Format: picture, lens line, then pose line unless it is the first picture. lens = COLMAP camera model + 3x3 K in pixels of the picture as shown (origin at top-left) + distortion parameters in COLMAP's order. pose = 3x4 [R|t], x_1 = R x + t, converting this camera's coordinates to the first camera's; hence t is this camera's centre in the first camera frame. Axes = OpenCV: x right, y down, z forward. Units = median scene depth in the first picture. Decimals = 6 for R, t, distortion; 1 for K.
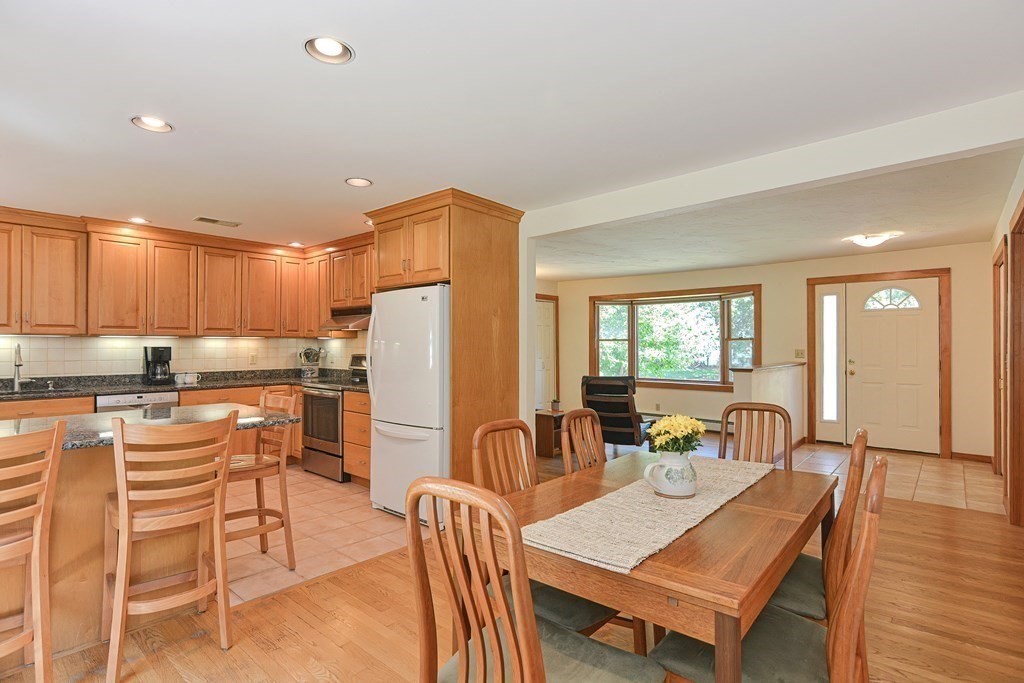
lens RADIAL K [[504.2, 0, 518.7], [0, 504.2, 340.6], [0, 0, 1]] dist [-0.004219, 0.002004]
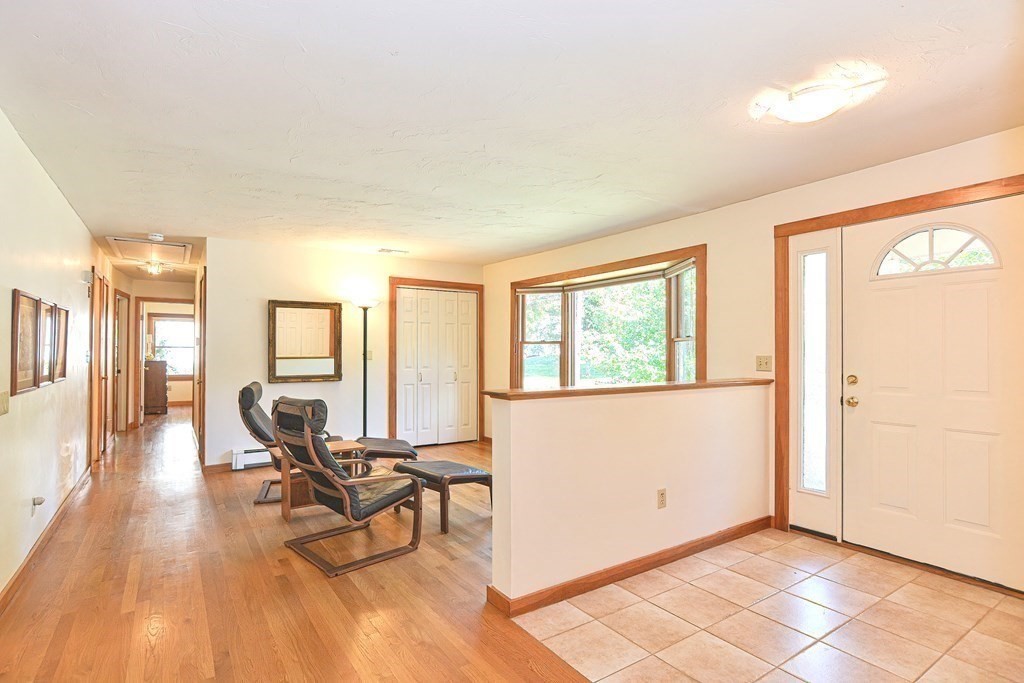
lens RADIAL K [[504.2, 0, 507.7], [0, 504.2, 346.6], [0, 0, 1]] dist [-0.004219, 0.002004]
pose [[0.965436, -0.001061, -0.260638, 0.436467], [0.000333, 0.999996, -0.002839, 0.009081], [0.260640, 0.002654, 0.965432, 0.398378]]
